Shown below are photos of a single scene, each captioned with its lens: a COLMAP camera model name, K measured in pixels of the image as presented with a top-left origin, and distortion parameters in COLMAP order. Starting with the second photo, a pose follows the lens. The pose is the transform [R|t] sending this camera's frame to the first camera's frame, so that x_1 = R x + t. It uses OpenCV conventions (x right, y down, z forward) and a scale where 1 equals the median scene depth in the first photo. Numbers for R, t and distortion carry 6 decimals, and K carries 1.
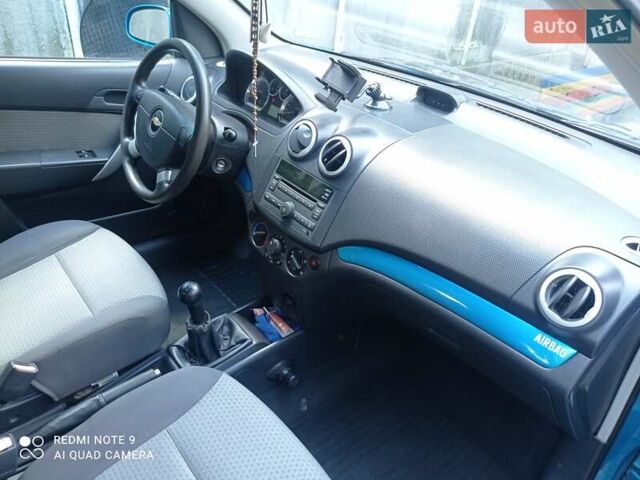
lens RADIAL K [[476.2, 0, 320.0], [0, 476.2, 240.0], [0, 0, 1]] dist [-0.008405, -0.006995]
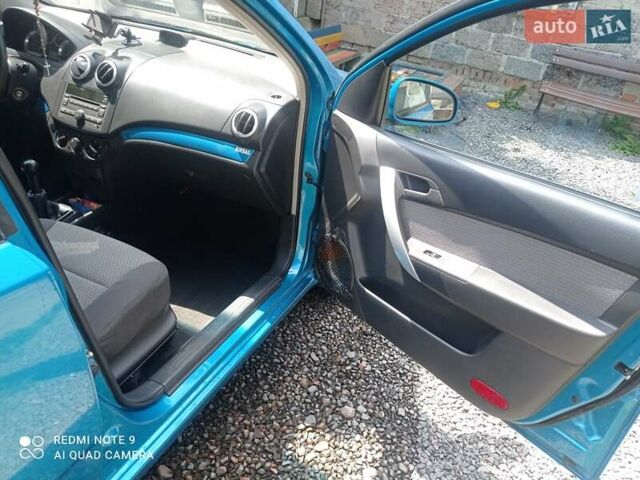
lens RADIAL K [[476.2, 0, 320.0], [0, 476.2, 240.0], [0, 0, 1]] dist [-0.008405, -0.006995]
pose [[0.908076, -0.195678, 0.370282, -0.012820], [0.179329, 0.980656, 0.078449, 0.328064], [-0.378470, -0.004835, 0.925601, -0.631921]]
